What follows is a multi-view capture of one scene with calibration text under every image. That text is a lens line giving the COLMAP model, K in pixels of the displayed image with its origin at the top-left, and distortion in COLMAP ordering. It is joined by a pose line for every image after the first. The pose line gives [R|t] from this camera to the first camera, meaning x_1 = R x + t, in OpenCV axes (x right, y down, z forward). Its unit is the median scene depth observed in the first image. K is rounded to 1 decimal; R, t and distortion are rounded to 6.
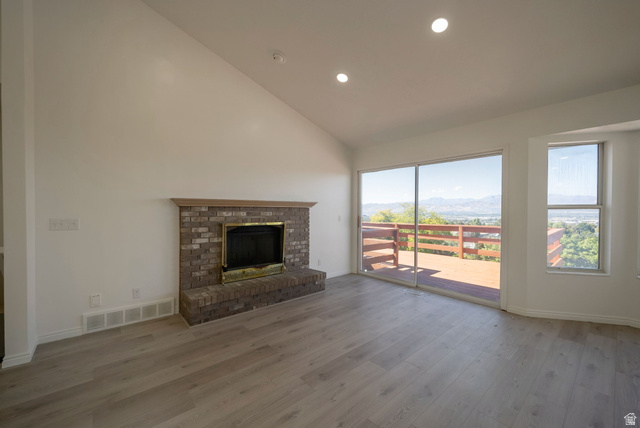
lens RADIAL K [[257.9, 0, 318.4], [0, 257.9, 213.7], [0, 0, 1]] dist [-0.004352, -0.001022]
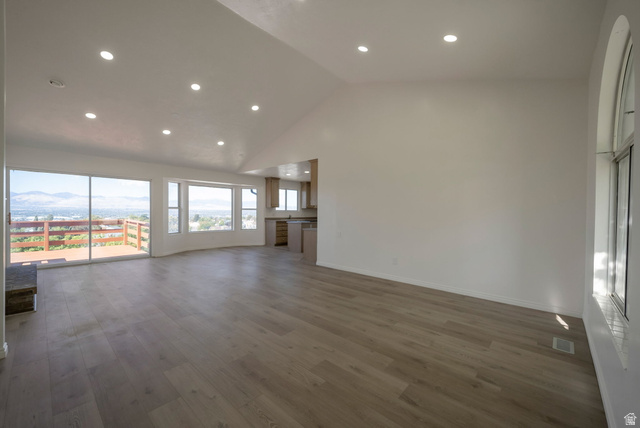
lens RADIAL K [[257.9, 0, 325.0], [0, 257.9, 216.3], [0, 0, 1]] dist [-0.004352, -0.001022]
pose [[-0.142237, -0.020491, 0.989621, -1.255496], [-0.001199, 0.999789, 0.020529, 0.000624], [-0.989832, 0.001733, -0.142231, -0.057769]]
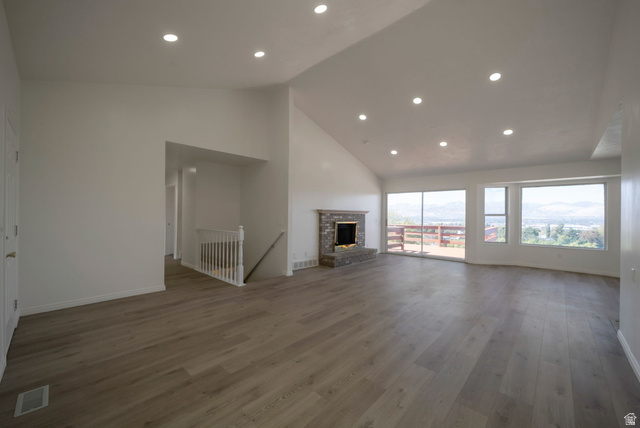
lens RADIAL K [[257.9, 0, 317.2], [0, 257.9, 214.6], [0, 0, 1]] dist [-0.004352, -0.001022]
pose [[0.994048, 0.007721, 0.108672, -0.616388], [-0.006273, 0.999887, -0.013654, 0.007669], [-0.108765, 0.012891, 0.993984, -0.823406]]
